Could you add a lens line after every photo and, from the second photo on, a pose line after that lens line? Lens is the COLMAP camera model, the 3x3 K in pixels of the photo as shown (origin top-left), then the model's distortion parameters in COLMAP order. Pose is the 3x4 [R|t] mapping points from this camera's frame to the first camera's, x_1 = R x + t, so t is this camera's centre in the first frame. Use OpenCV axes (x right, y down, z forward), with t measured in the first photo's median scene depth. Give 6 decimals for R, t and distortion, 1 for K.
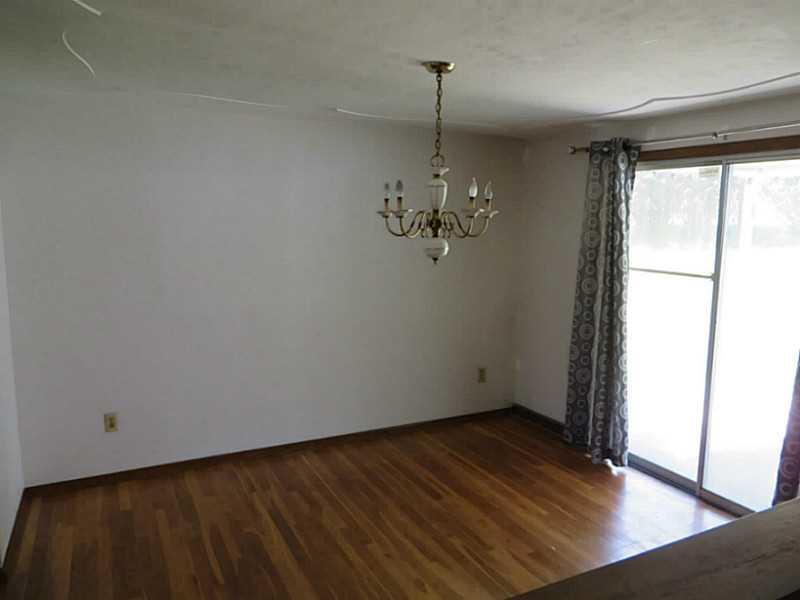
lens RADIAL K [[599.7, 0, 408.8], [0, 599.7, 298.8], [0, 0, 1]] dist [-0.016993, 0.002332]
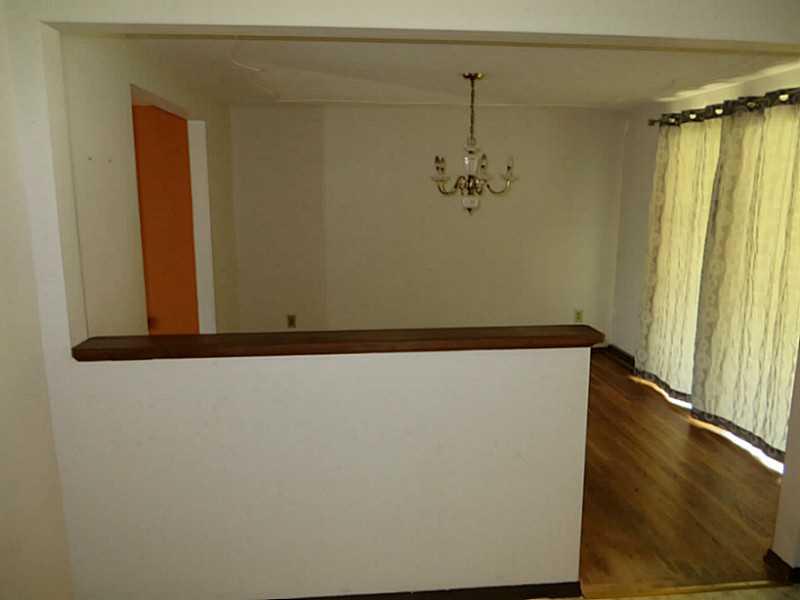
lens RADIAL K [[599.7, 0, 408.8], [0, 599.7, 298.8], [0, 0, 1]] dist [-0.016993, 0.002332]
pose [[0.926439, 0.056083, -0.372243, 0.458699], [-0.037919, 0.997714, 0.055945, 0.072198], [0.374529, -0.037715, 0.926448, -0.406020]]
